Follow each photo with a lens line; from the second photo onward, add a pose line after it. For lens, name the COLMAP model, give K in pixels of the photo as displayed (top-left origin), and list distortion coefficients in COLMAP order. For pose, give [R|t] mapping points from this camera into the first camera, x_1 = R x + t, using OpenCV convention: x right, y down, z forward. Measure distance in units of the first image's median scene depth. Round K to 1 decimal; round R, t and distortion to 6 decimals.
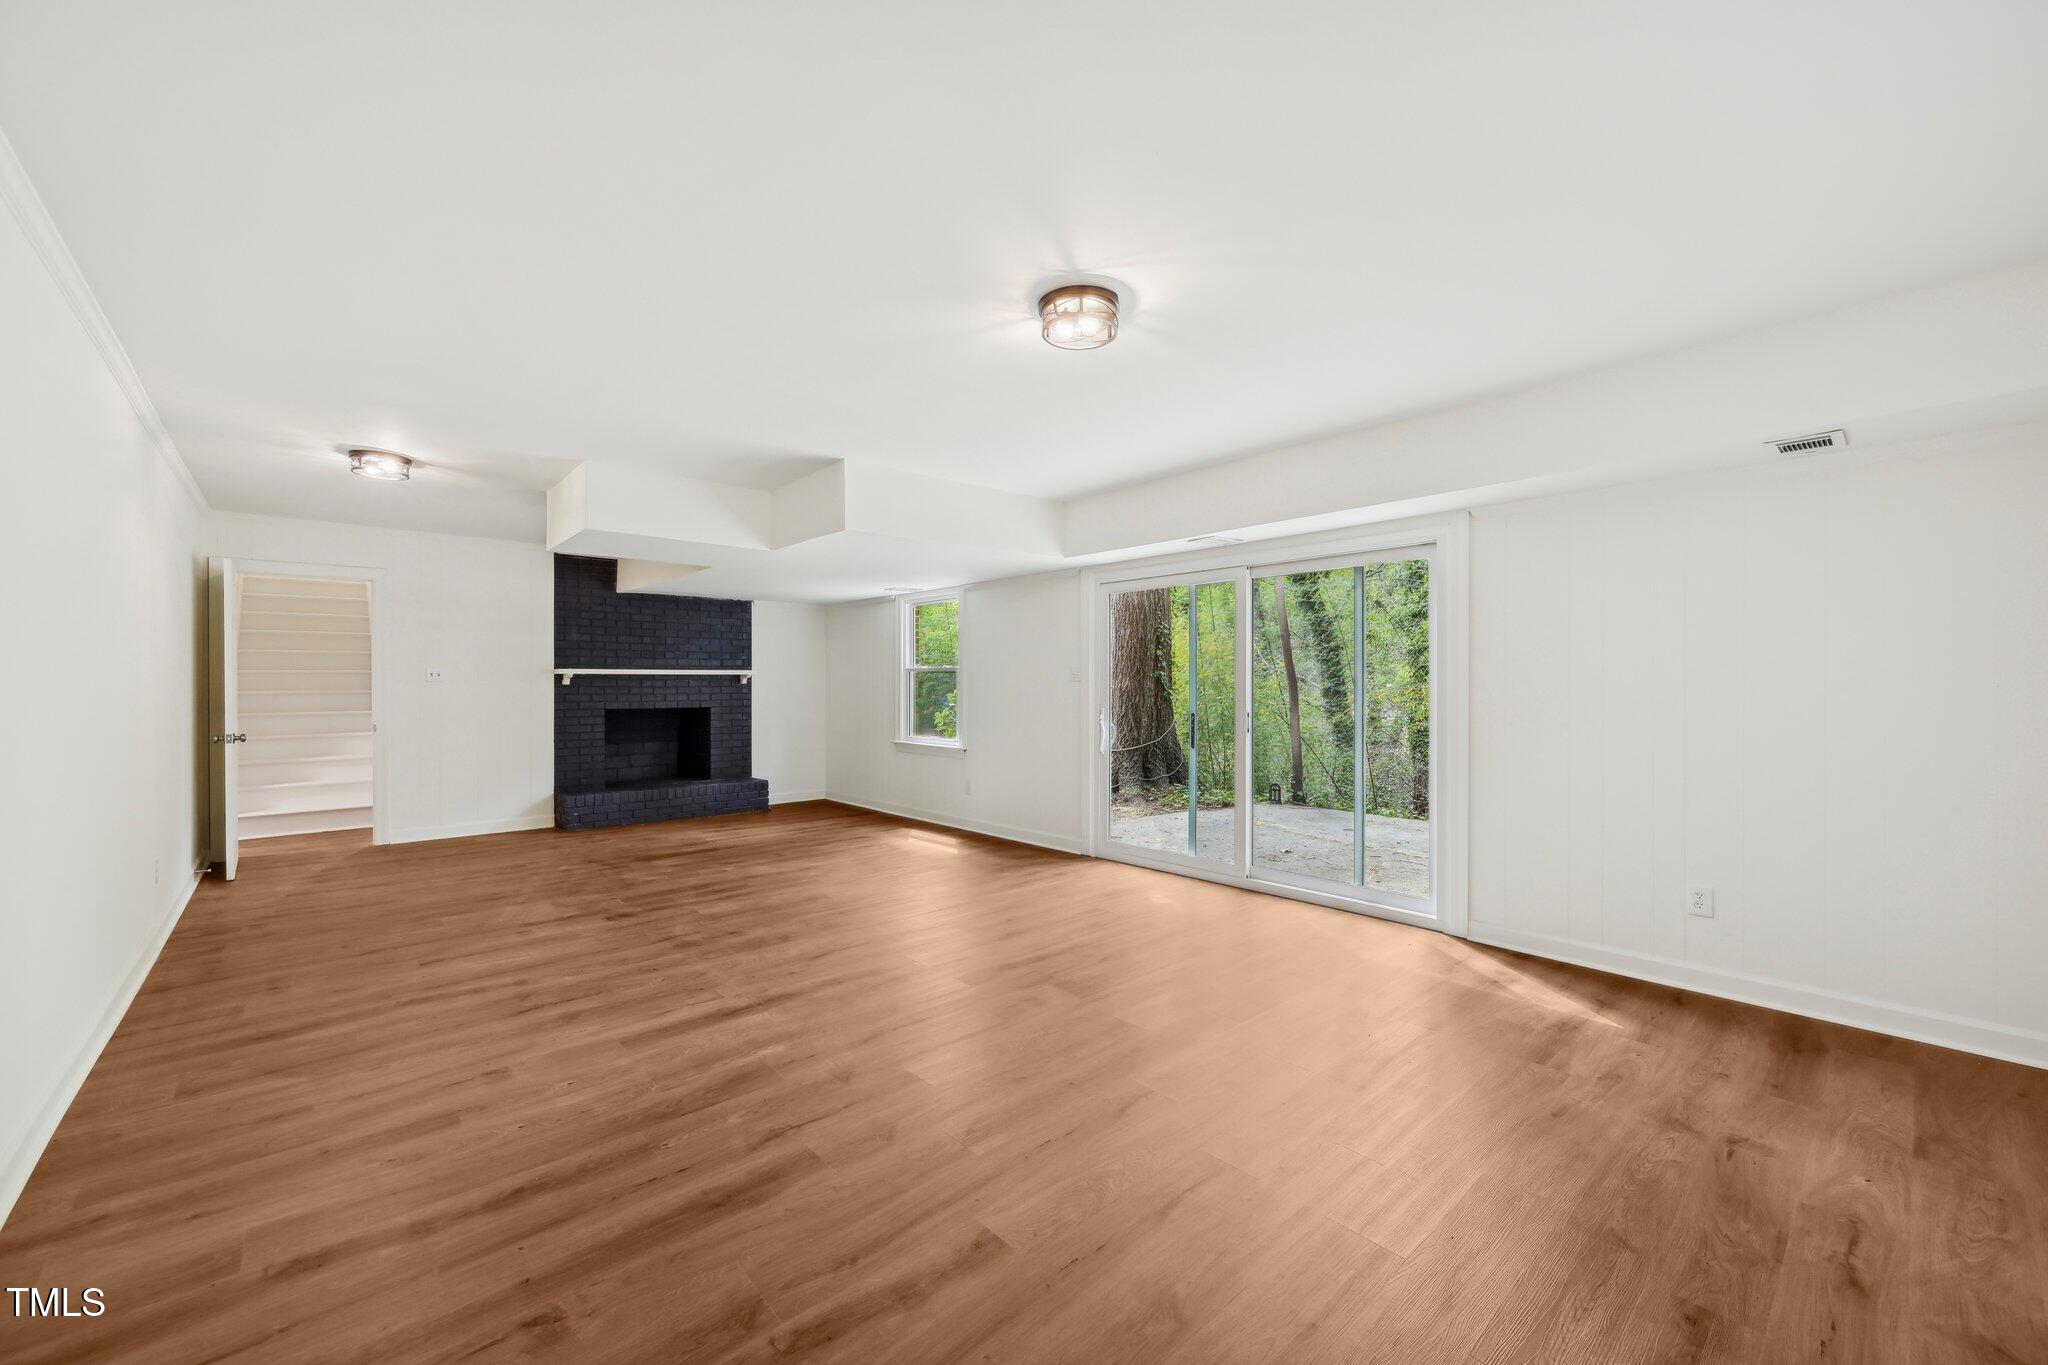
lens RADIAL K [[812.5, 0, 1032.4], [0, 812.5, 683.8], [0, 0, 1]] dist [-0.000689, 0.000012]
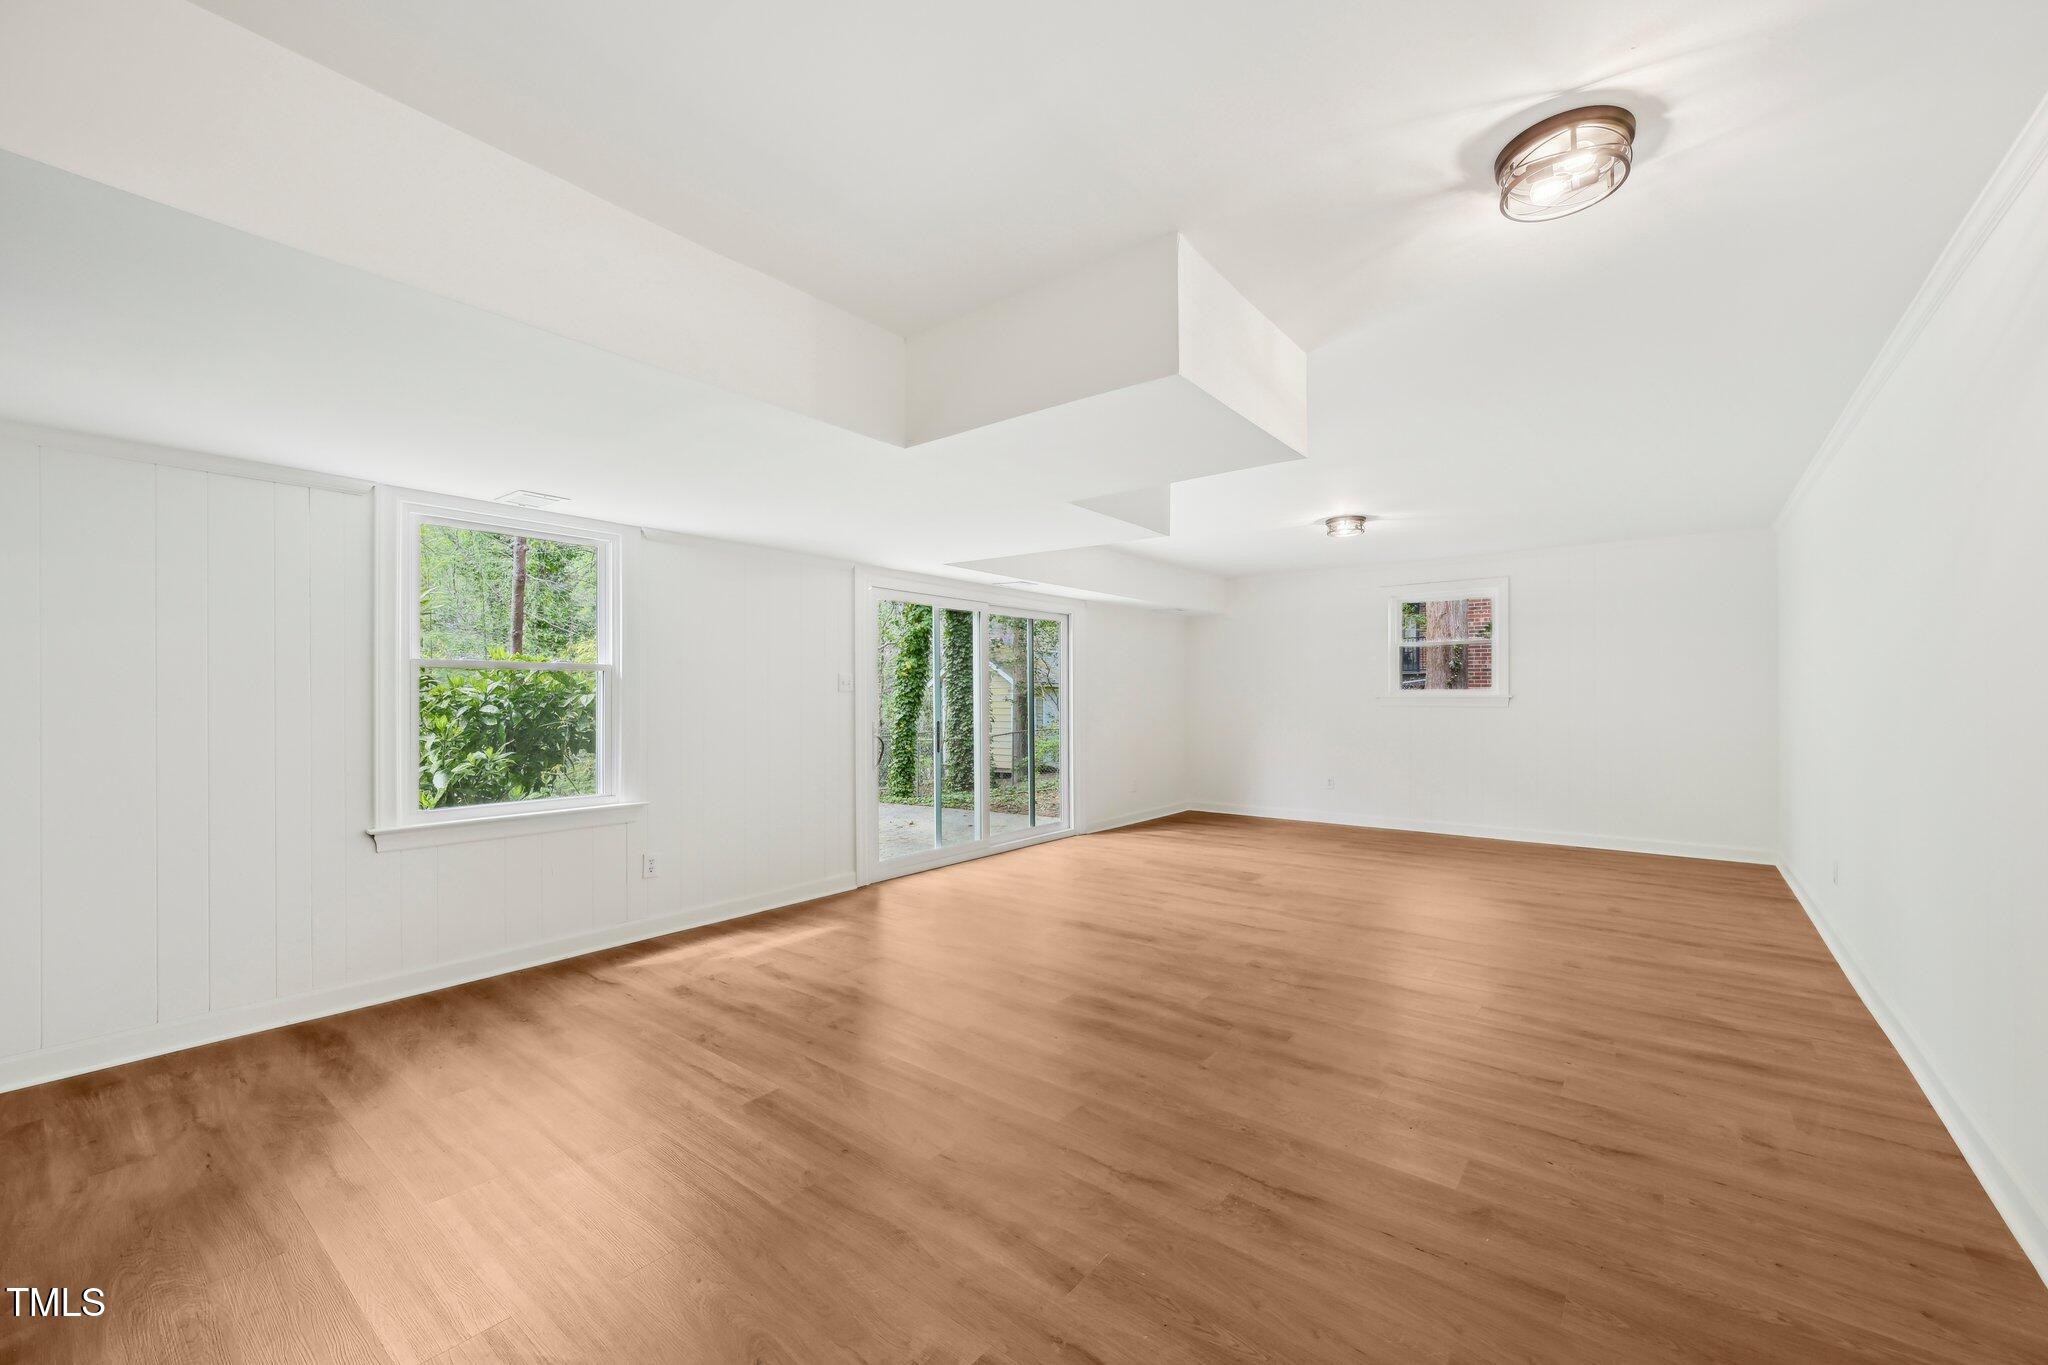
lens RADIAL K [[812.5, 0, 1032.4], [0, 812.5, 683.8], [0, 0, 1]] dist [-0.000689, 0.000012]
pose [[-0.181297, 0.015305, 0.983309, -1.291593], [-0.002955, 0.999866, -0.016107, 0.004911], [-0.983424, -0.005825, -0.181227, 1.490624]]
